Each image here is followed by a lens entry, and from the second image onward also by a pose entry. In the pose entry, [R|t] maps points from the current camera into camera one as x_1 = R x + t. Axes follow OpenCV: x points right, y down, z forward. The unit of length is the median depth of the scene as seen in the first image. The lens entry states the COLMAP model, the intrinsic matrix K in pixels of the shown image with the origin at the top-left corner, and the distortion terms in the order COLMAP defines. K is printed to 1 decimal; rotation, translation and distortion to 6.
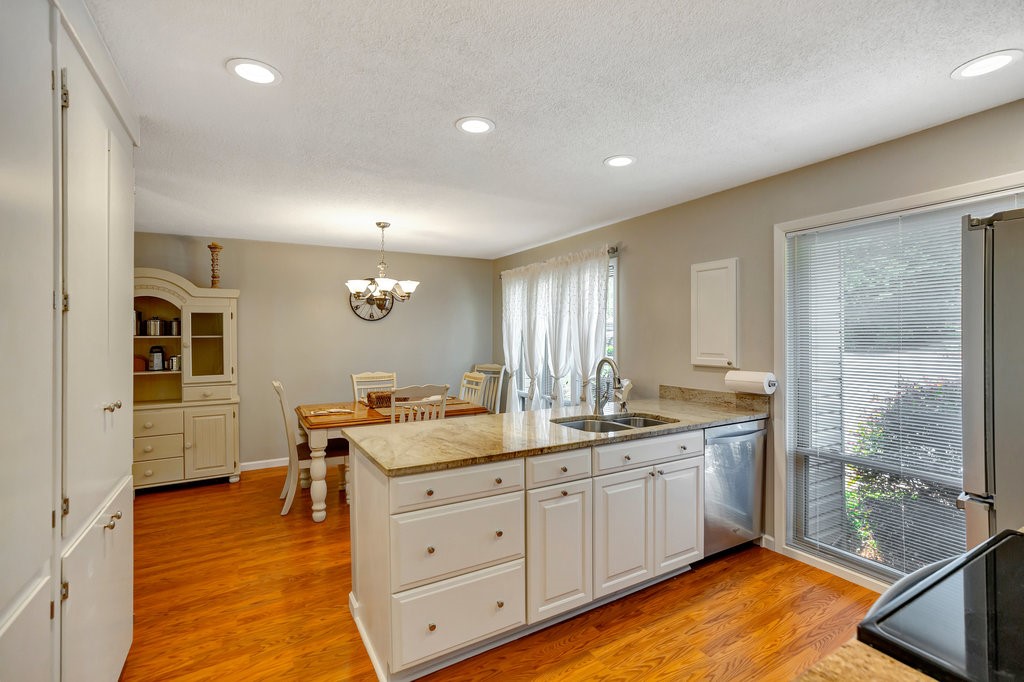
lens RADIAL K [[471.0, 0, 515.7], [0, 471.0, 333.7], [0, 0, 1]] dist [-0.033863, 0.024804]
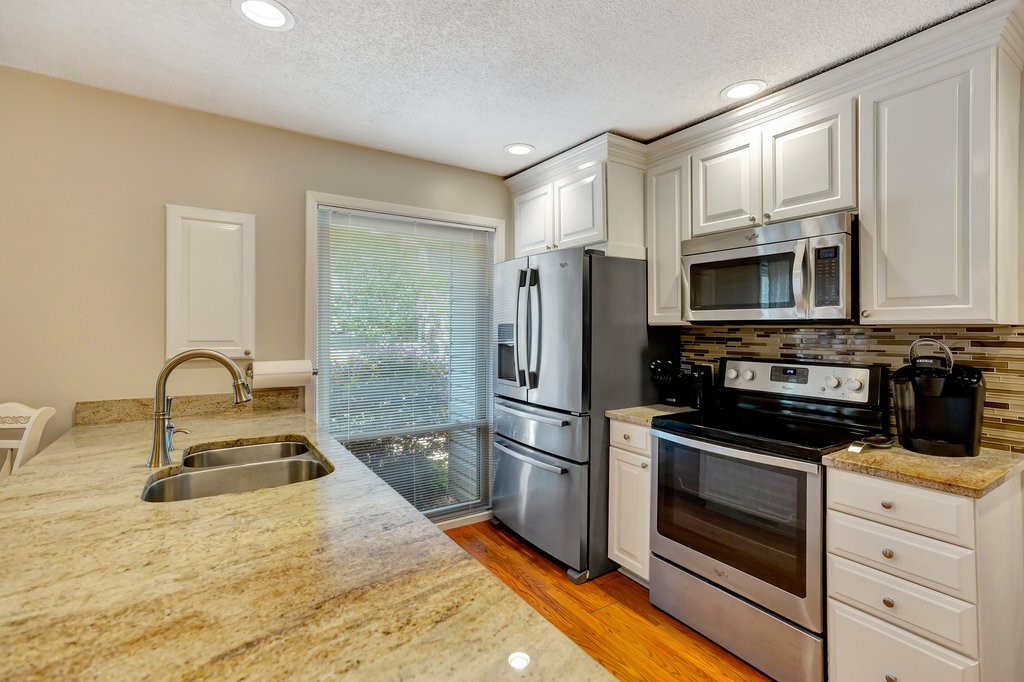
lens RADIAL K [[471.0, 0, 515.4], [0, 471.0, 320.6], [0, 0, 1]] dist [-0.033863, 0.024804]
pose [[-0.051855, 0.021658, 0.998420, -0.254081], [-0.010623, 0.999696, -0.022238, 0.019018], [-0.998598, -0.011759, -0.051610, 0.492043]]
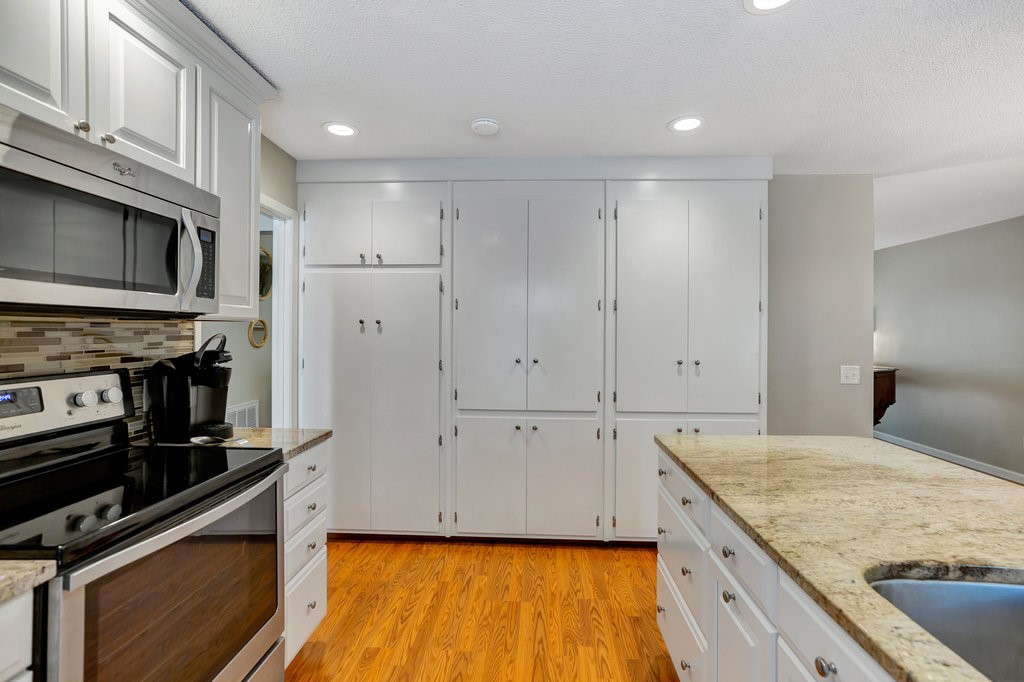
lens RADIAL K [[471.0, 0, 518.9], [0, 471.0, 329.0], [0, 0, 1]] dist [-0.033863, 0.024804]
pose [[-0.546708, -0.004369, -0.837312, 0.373202], [-0.000793, 0.999989, -0.004699, 0.019229], [0.837323, -0.001905, -0.546705, 0.597193]]
